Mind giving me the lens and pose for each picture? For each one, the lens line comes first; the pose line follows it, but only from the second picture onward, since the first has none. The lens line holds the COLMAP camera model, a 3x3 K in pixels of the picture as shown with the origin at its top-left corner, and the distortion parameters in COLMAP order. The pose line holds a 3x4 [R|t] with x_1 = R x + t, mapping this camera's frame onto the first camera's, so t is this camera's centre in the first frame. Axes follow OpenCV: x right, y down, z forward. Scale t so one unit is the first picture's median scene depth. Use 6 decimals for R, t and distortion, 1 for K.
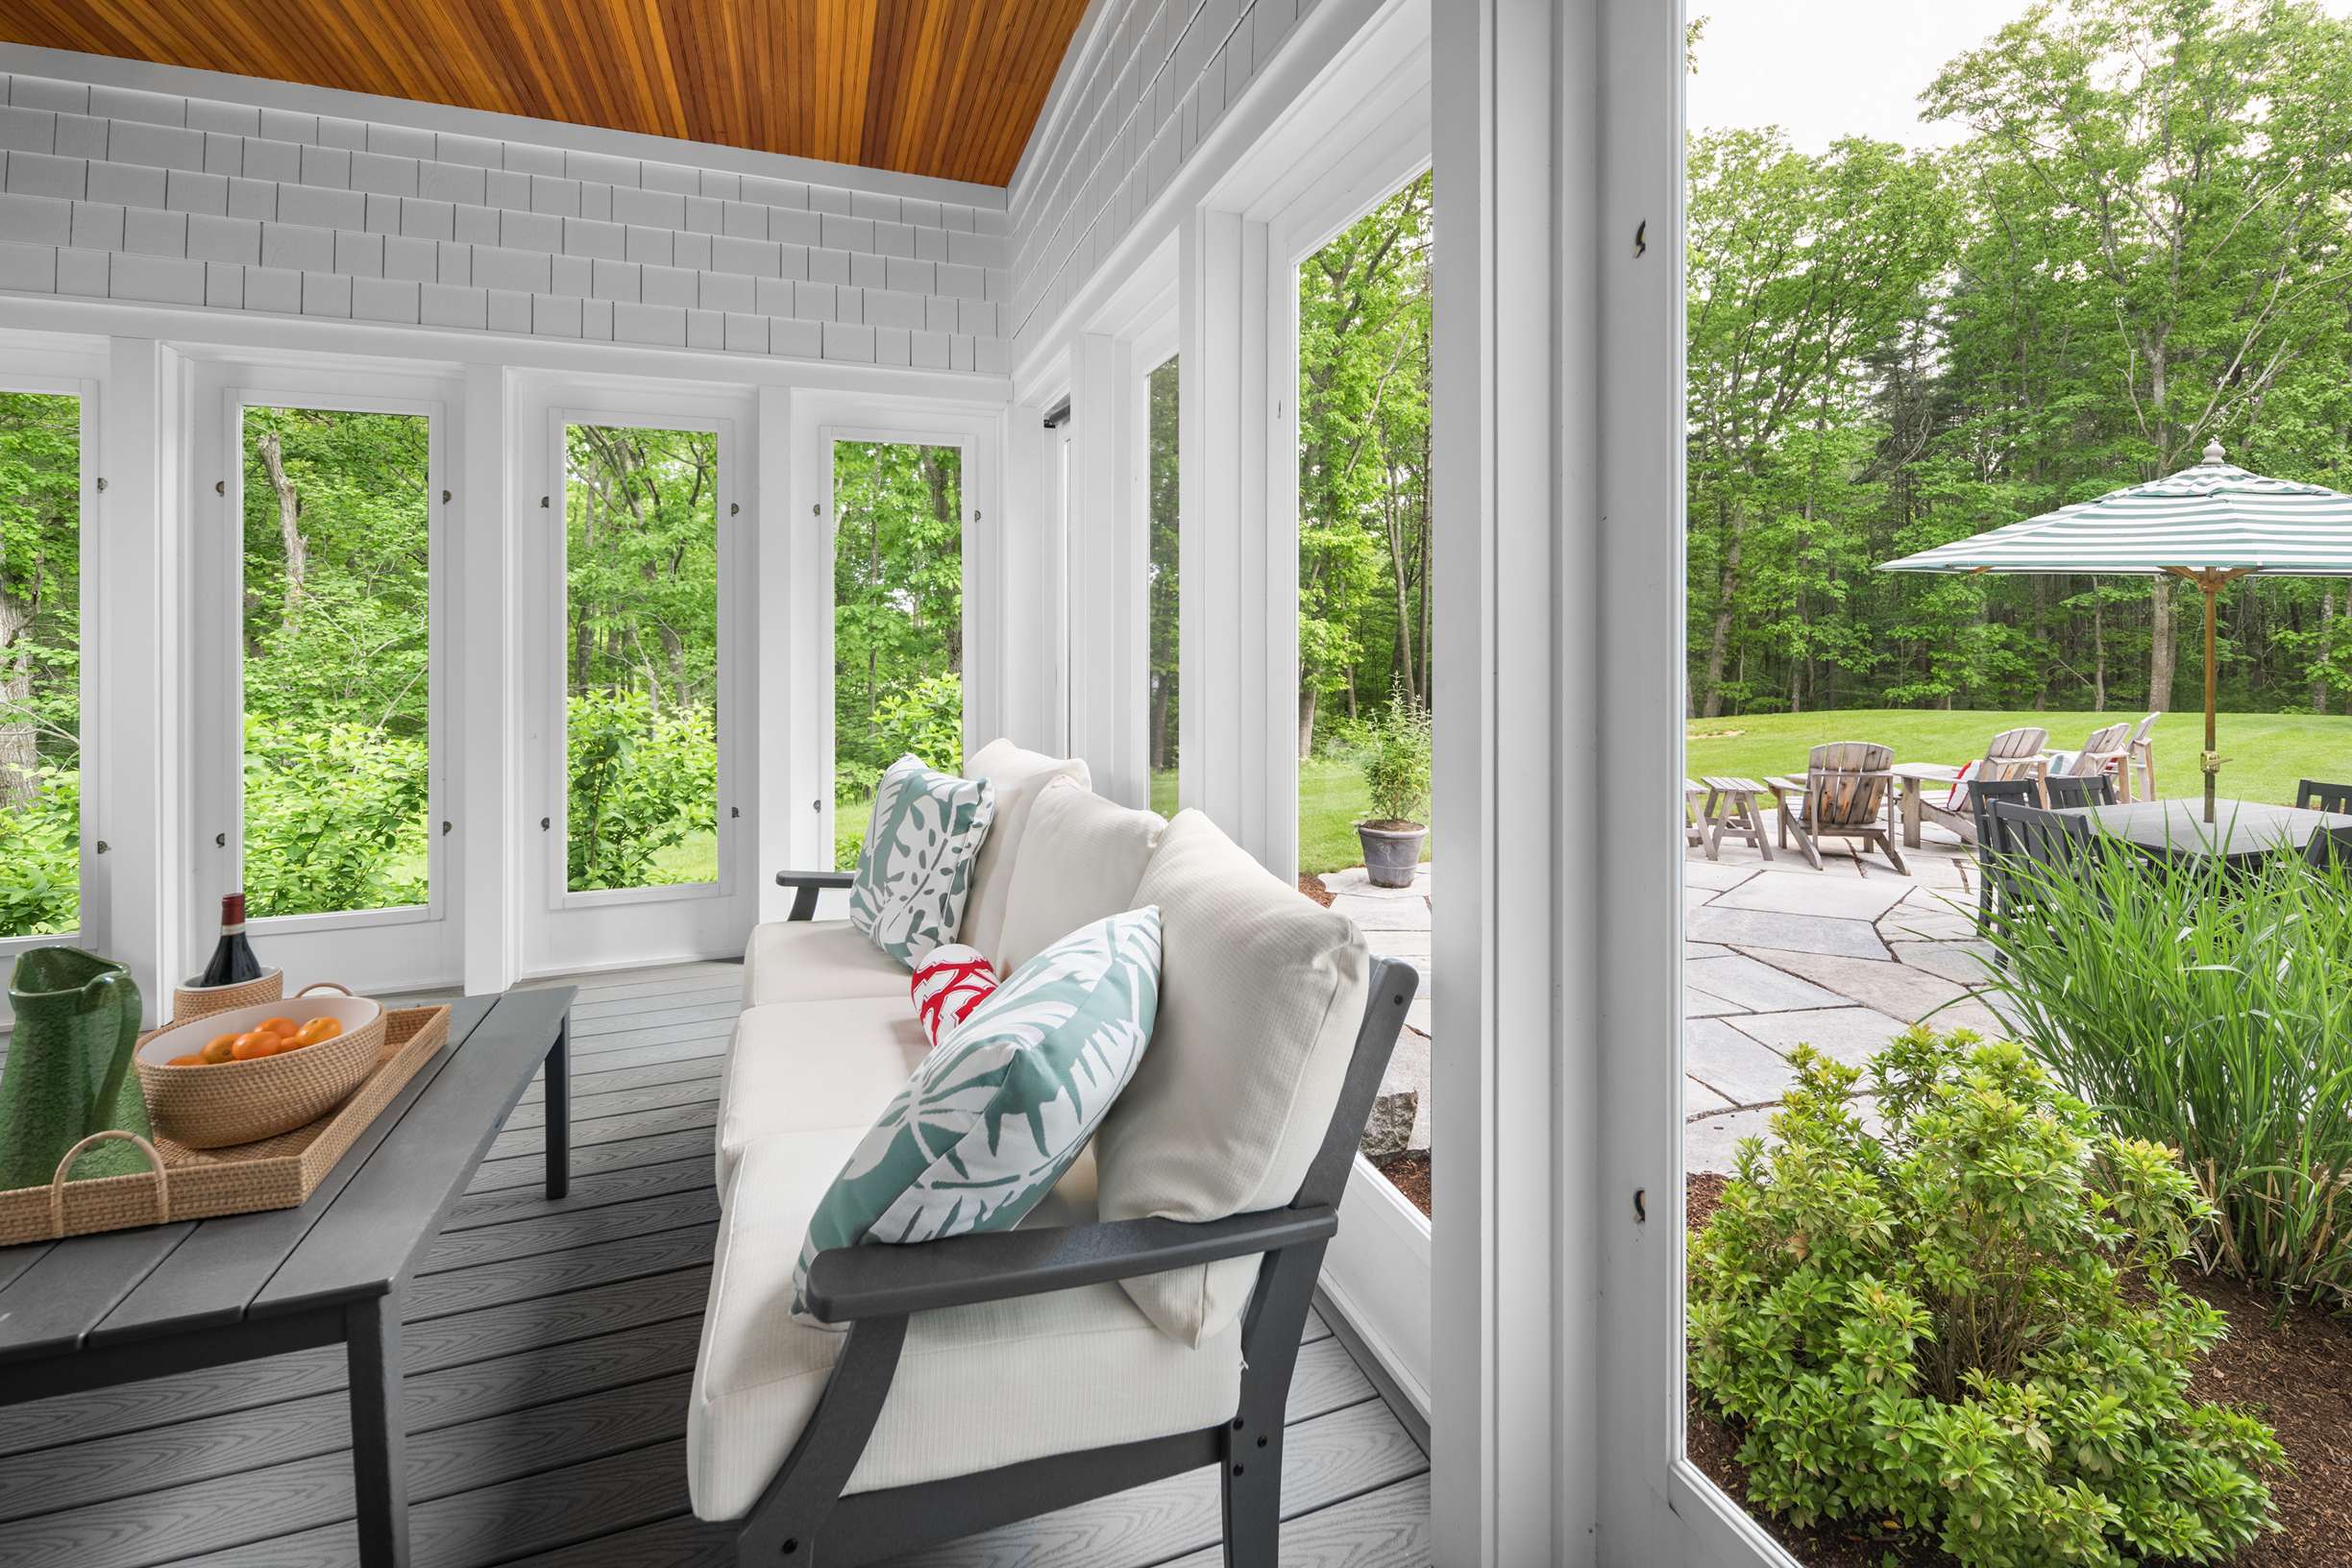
lens RADIAL K [[1025.6, 0, 1173.0], [0, 1025.6, 634.0], [0, 0, 1]] dist [-0.018795, 0.000229]
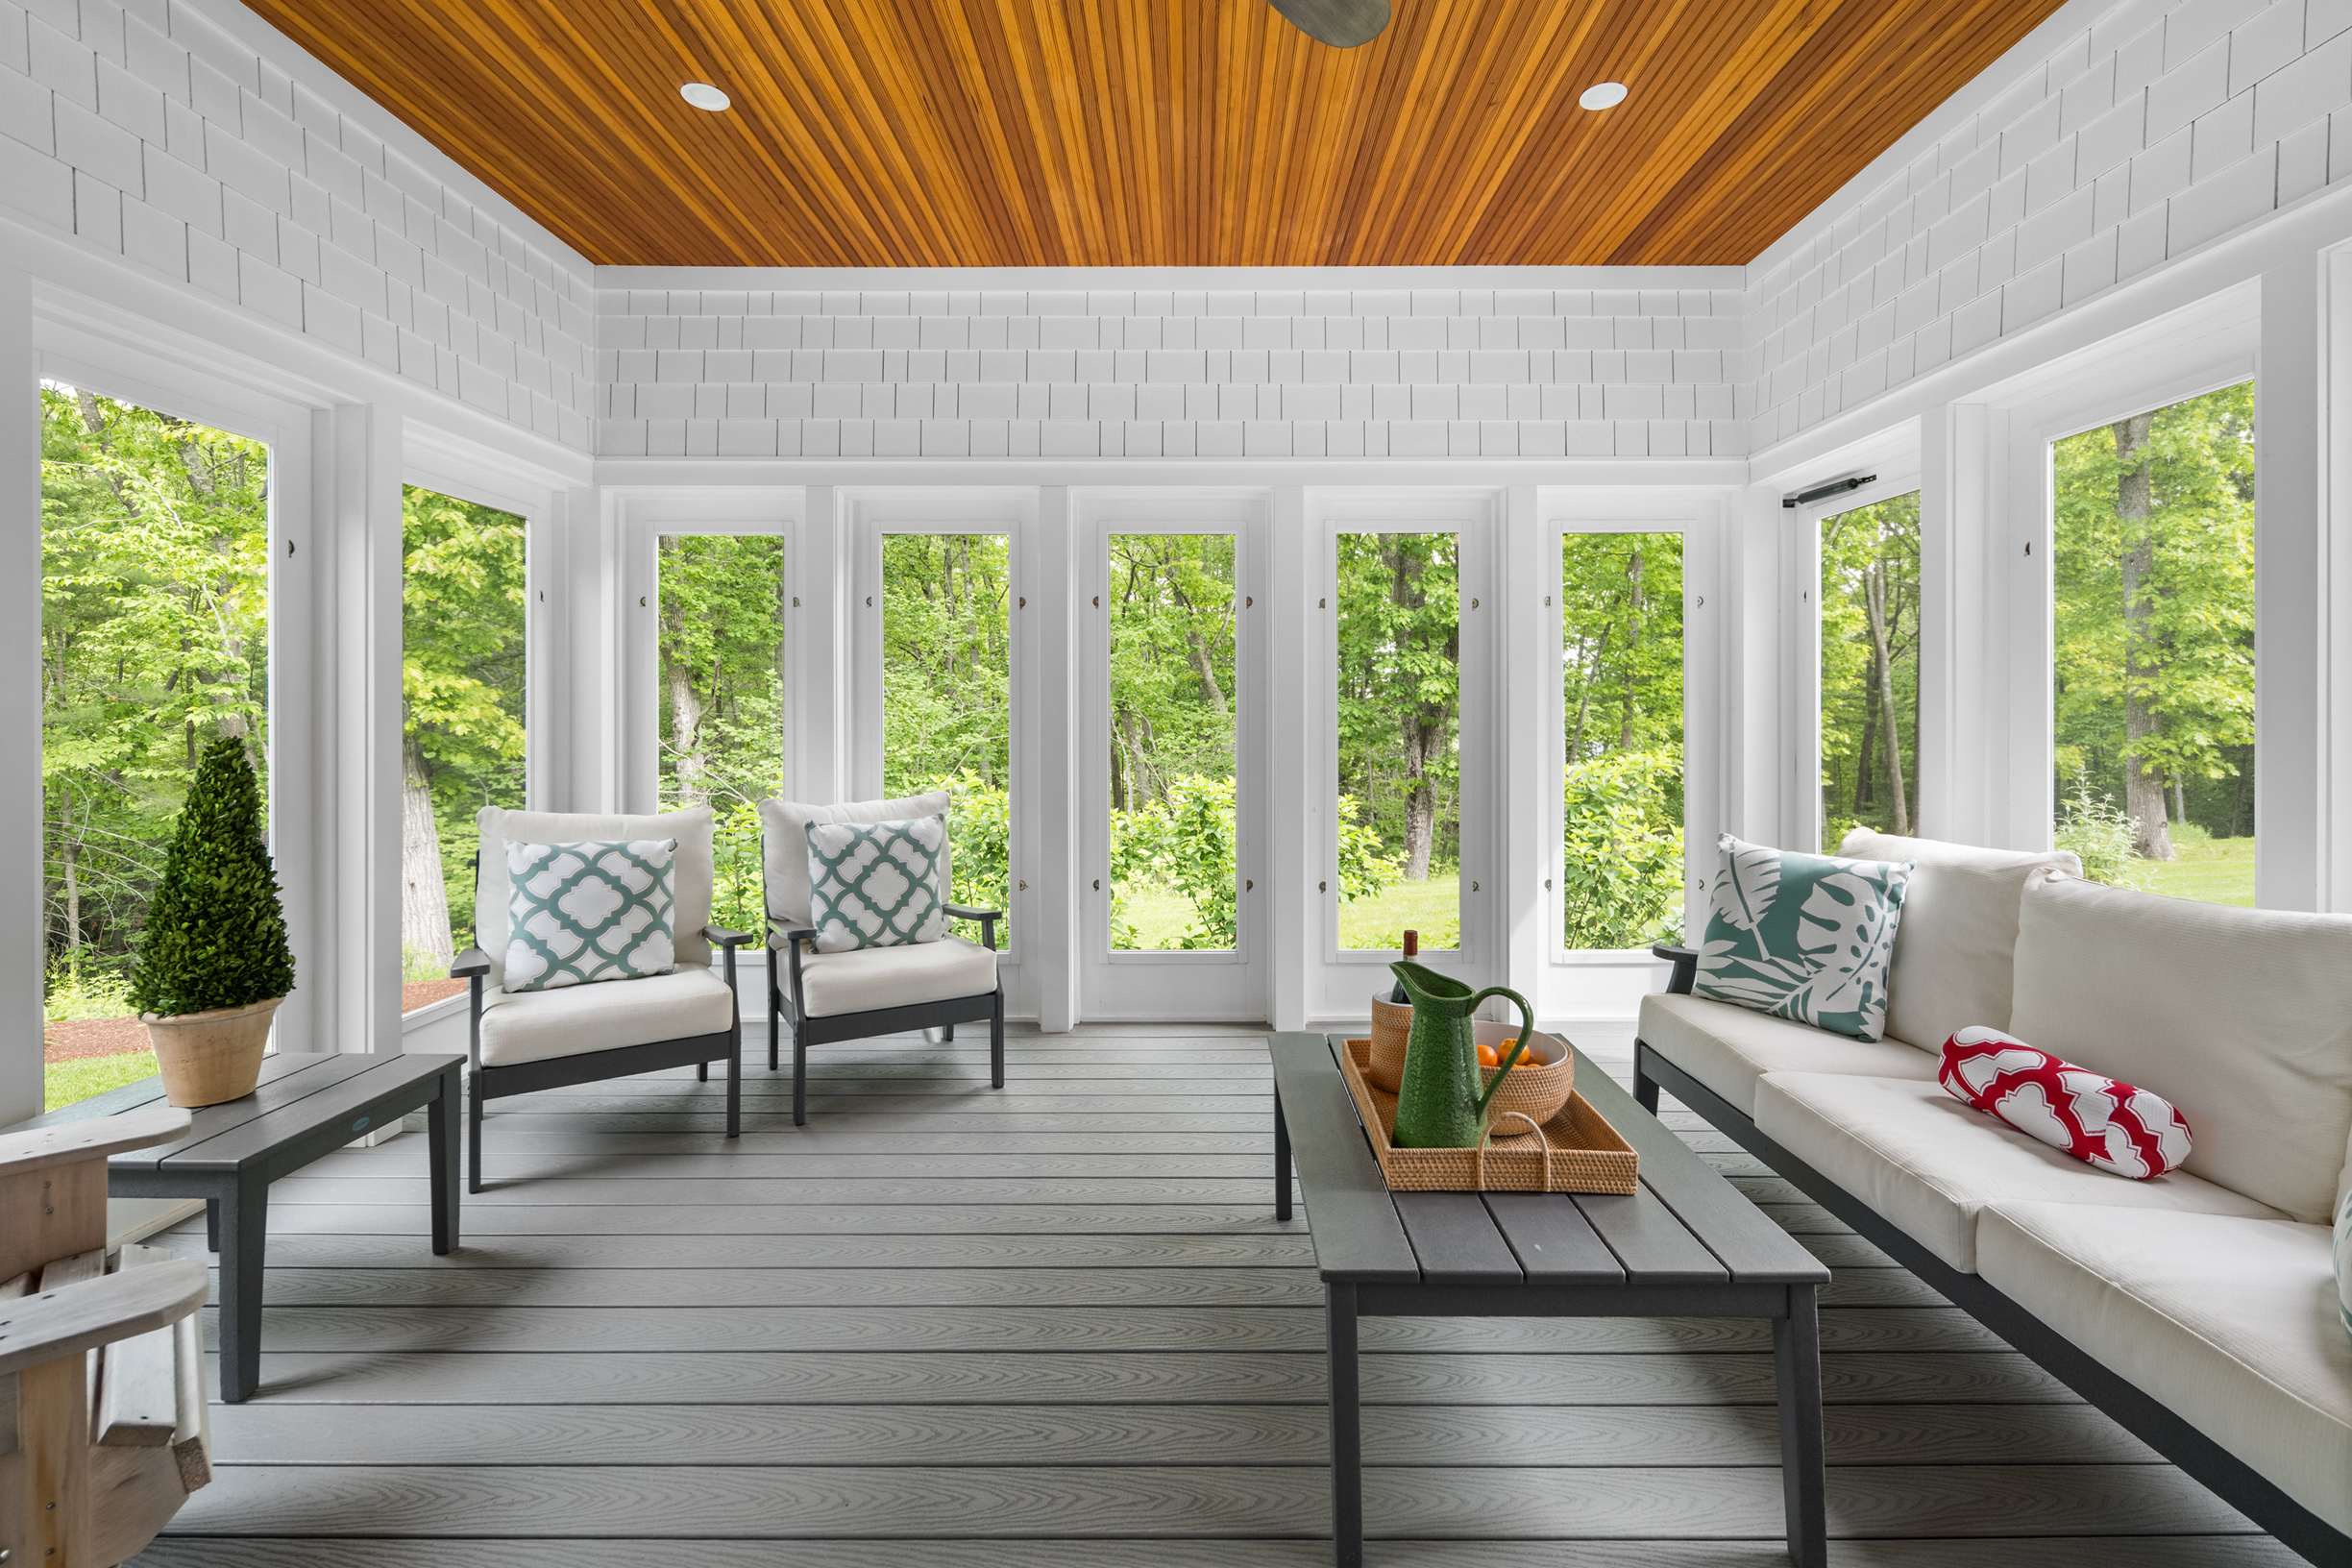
lens RADIAL K [[1040.0, 0, 1189.2], [0, 1040.0, 717.2], [0, 0, 1]] dist [-0.000998, 0.000192]
pose [[0.940239, -0.008342, -0.340412, -0.345180], [0.007334, 0.999964, -0.004247, 0.002119], [0.340435, 0.001497, 0.940267, -0.138731]]
